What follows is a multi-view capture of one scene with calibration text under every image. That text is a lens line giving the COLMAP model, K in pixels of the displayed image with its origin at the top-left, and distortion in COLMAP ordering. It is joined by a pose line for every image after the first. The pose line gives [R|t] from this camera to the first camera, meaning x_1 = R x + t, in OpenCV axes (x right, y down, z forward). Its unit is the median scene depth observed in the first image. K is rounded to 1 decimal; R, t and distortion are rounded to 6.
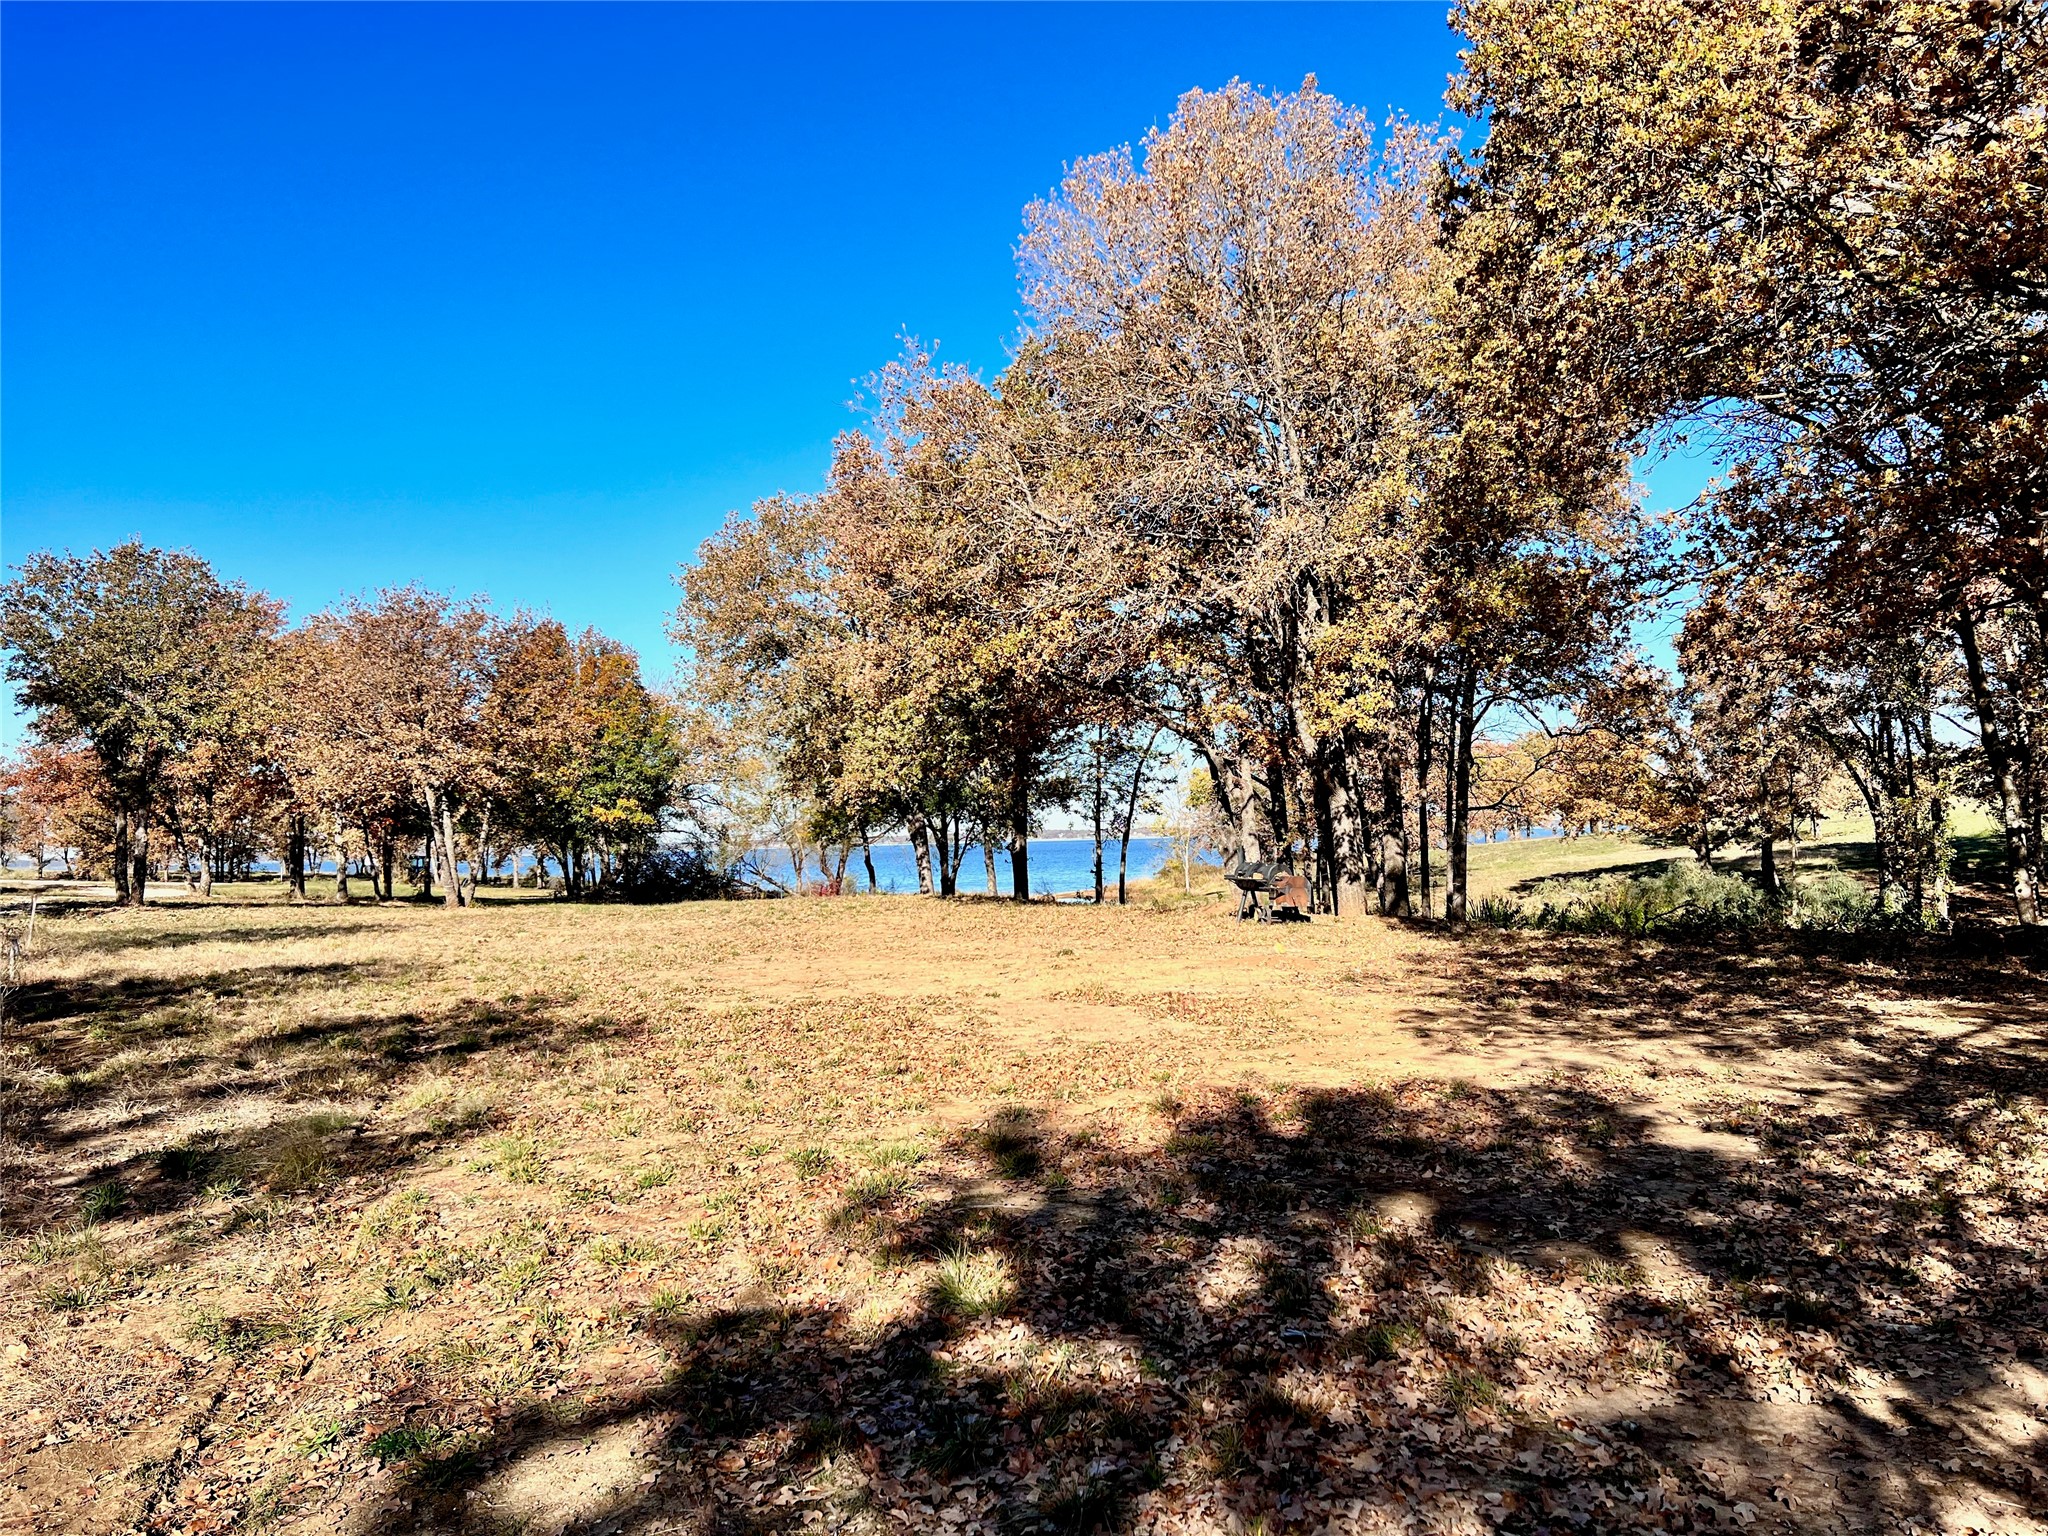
lens RADIAL K [[1588.1, 0, 1020.5], [0, 1588.1, 751.4], [0, 0, 1]] dist [0.079123, -0.079736]
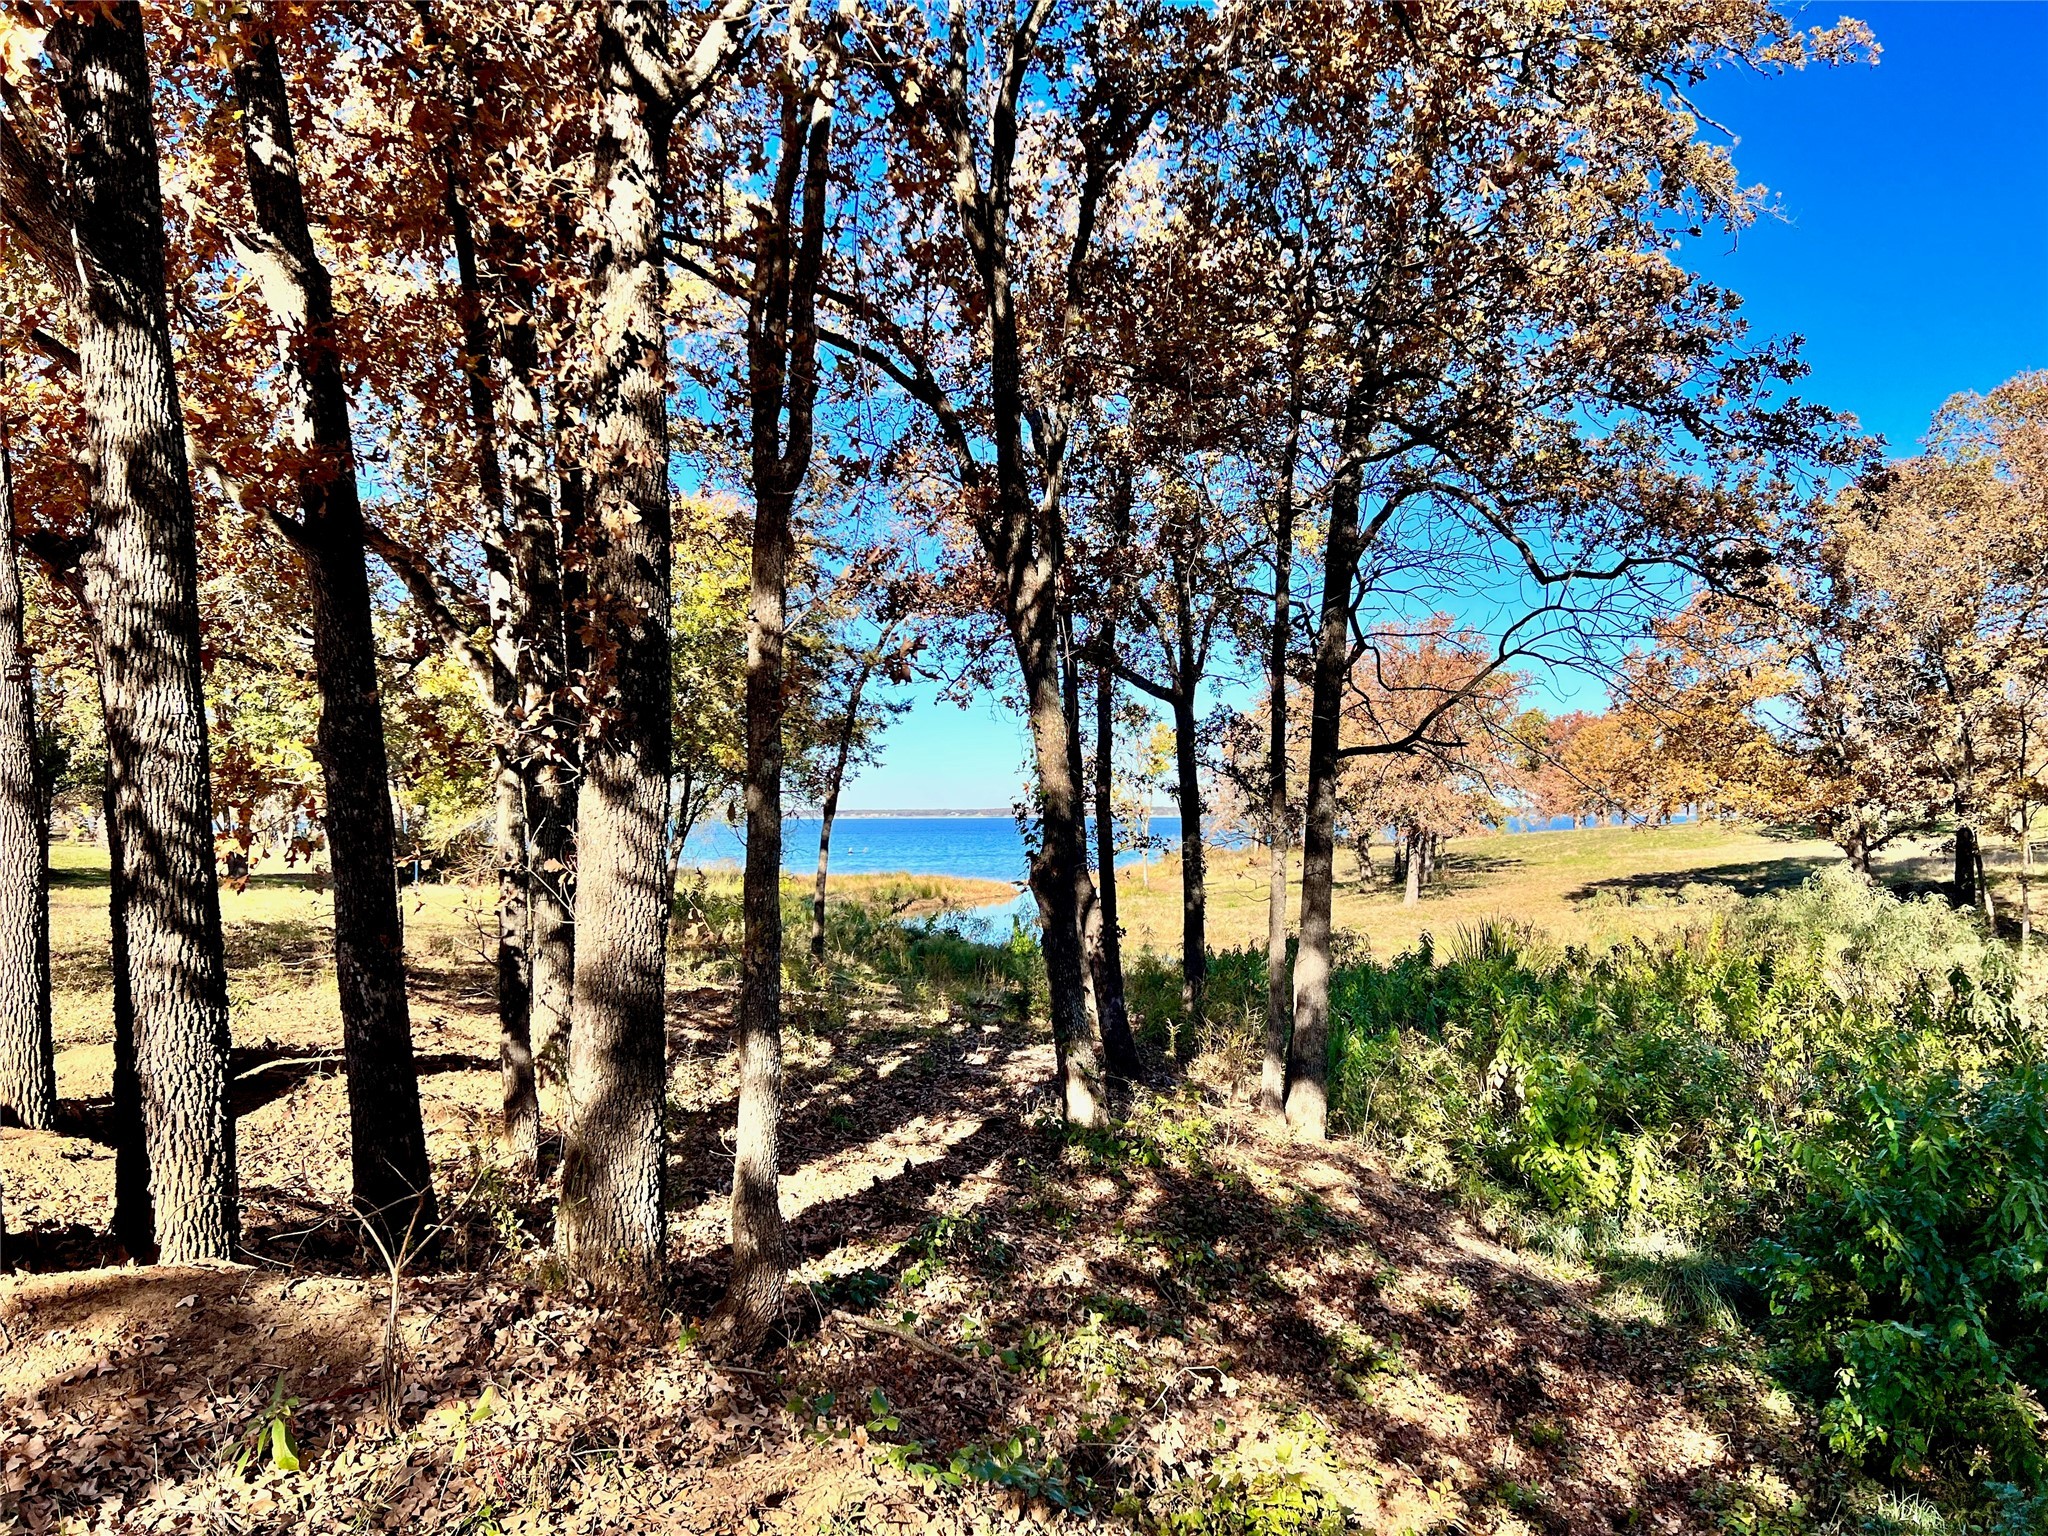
lens RADIAL K [[1588.1, 0, 1020.5], [0, 1588.1, 751.4], [0, 0, 1]] dist [0.079123, -0.079736]
pose [[0.997816, 0.020391, -0.062825, 0.133451], [-0.019298, 0.999652, 0.017966, 0.018025], [0.063169, -0.016714, 0.997863, 0.342667]]
